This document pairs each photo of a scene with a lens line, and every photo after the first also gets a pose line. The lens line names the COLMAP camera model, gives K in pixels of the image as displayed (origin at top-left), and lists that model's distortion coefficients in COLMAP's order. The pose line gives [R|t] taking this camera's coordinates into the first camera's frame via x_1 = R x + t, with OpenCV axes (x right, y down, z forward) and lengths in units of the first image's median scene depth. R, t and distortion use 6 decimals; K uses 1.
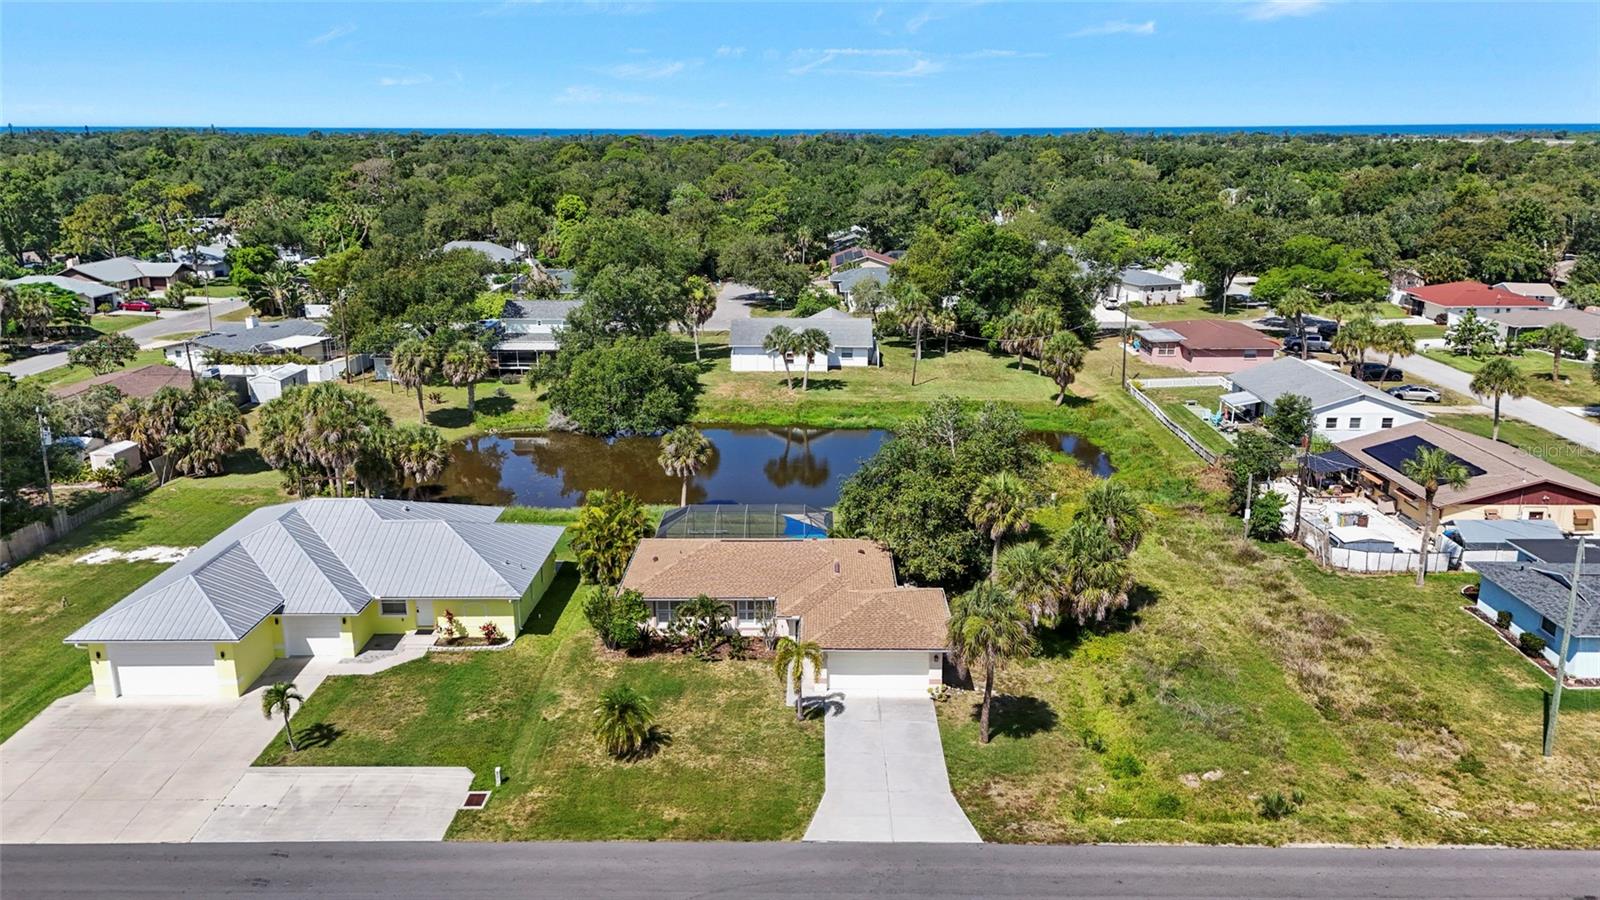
lens RADIAL K [[1184.3, 0, 800.0], [0, 1184.3, 450.0], [0, 0, 1]] dist [0.040916, -0.002465]
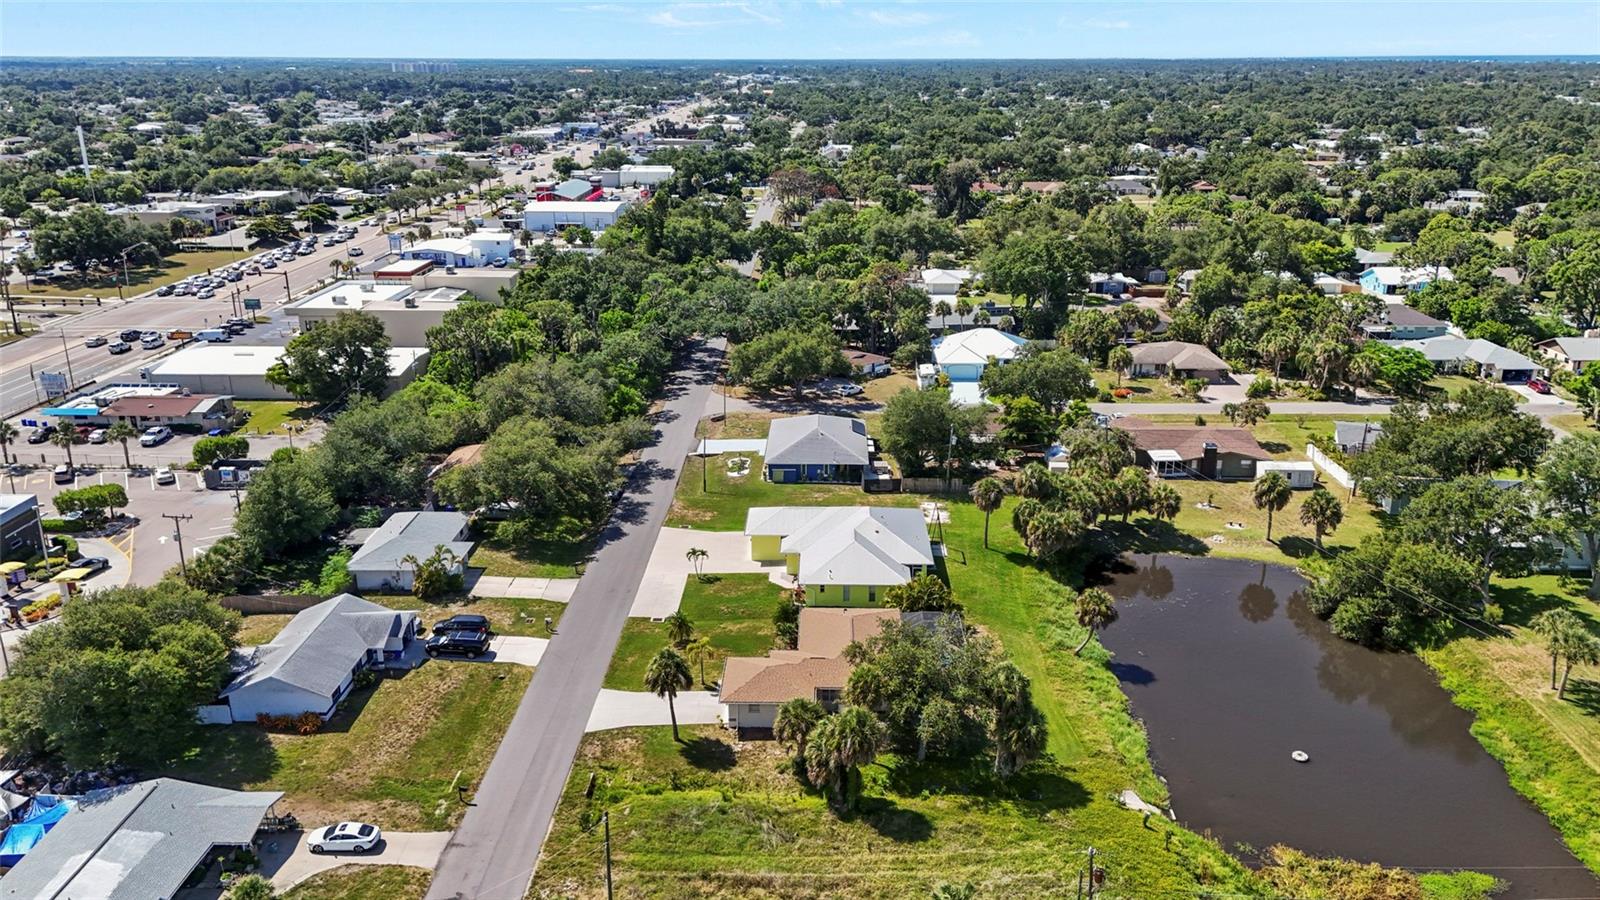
lens RADIAL K [[1186.9, 0, 800.0], [0, 1186.9, 450.0], [0, 0, 1]] dist [0.086860, -0.088018]
pose [[-0.011778, 0.313973, -0.949359, 1.385942], [-0.260164, 0.915764, 0.306090, -0.605300], [0.965493, 0.250594, 0.070898, 0.757403]]
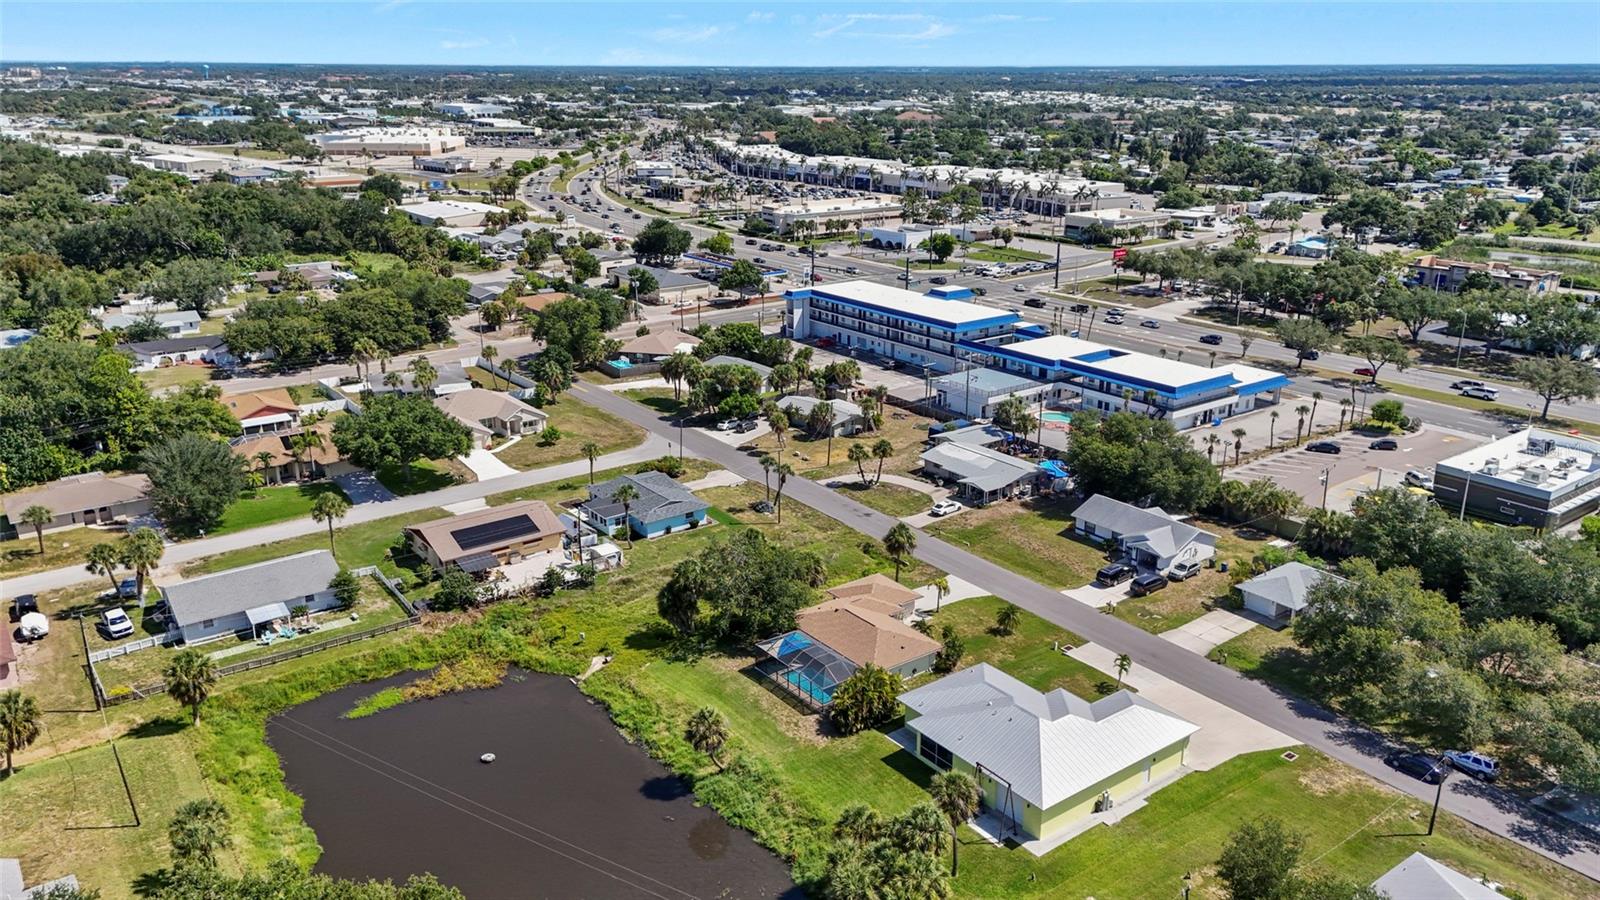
lens RADIAL K [[1186.9, 0, 800.0], [0, 1186.9, 450.0], [0, 0, 1]] dist [0.086860, -0.088018]
pose [[-0.613935, -0.243462, 0.750873, -1.270484], [0.208117, 0.867665, 0.451492, -0.980172], [-0.761427, 0.433456, -0.482021, 1.826637]]
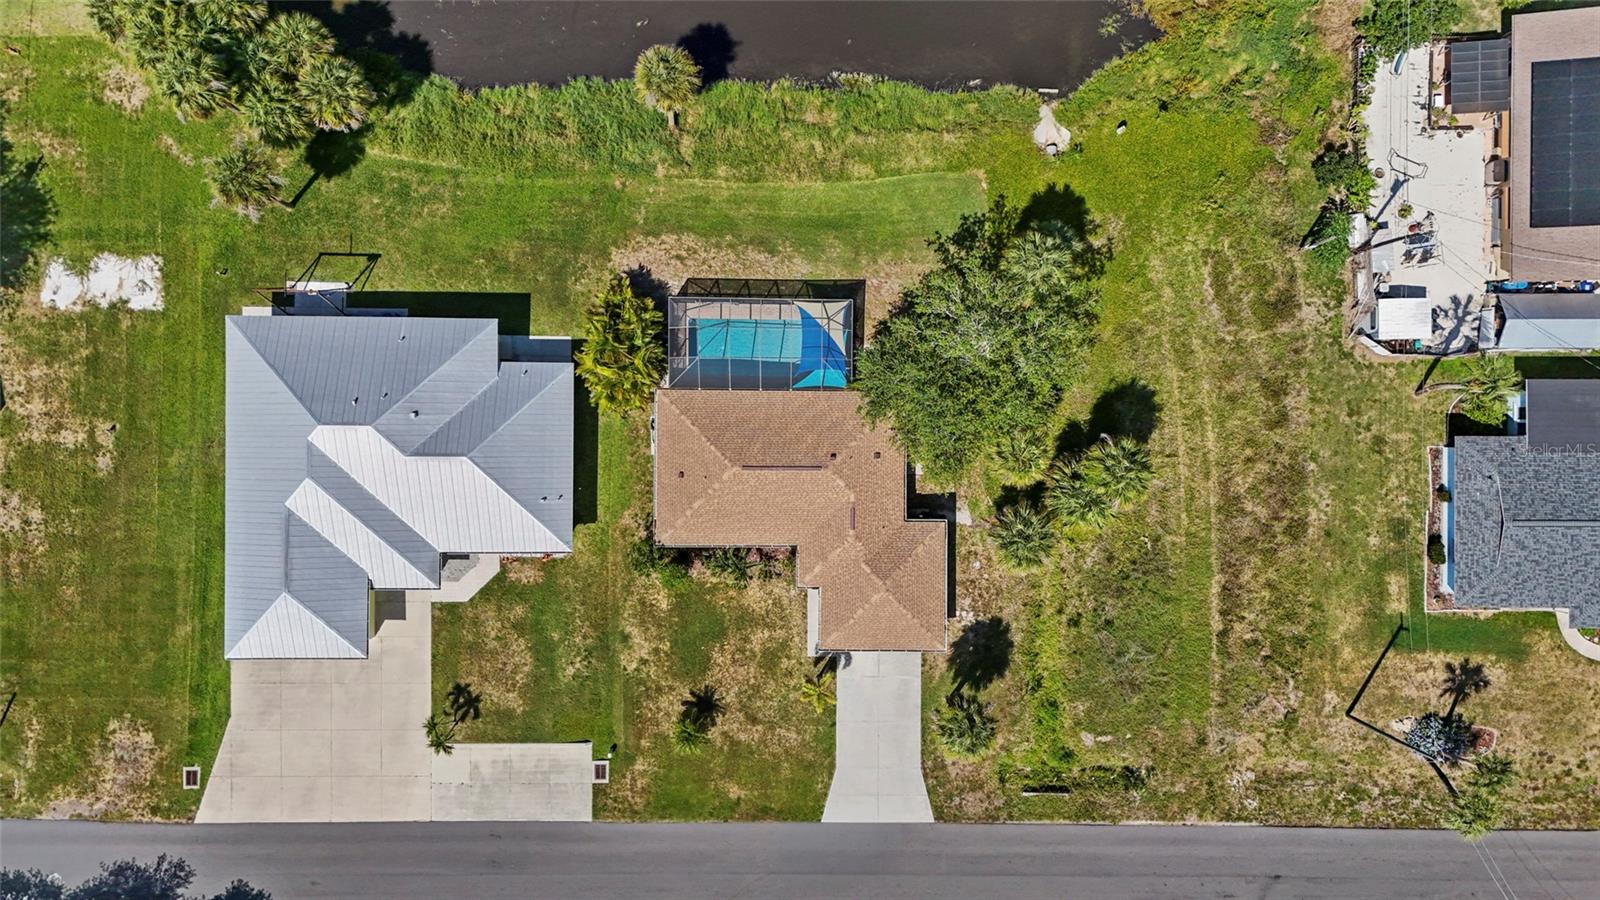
lens RADIAL K [[1186.9, 0, 800.0], [0, 1186.9, 450.0], [0, 0, 1]] dist [0.086860, -0.088018]
pose [[0.999818, -0.009189, 0.016725, -0.033381], [-0.013791, 0.257852, 0.966086, -0.931013], [-0.013190, -0.966141, 0.257678, 0.742458]]
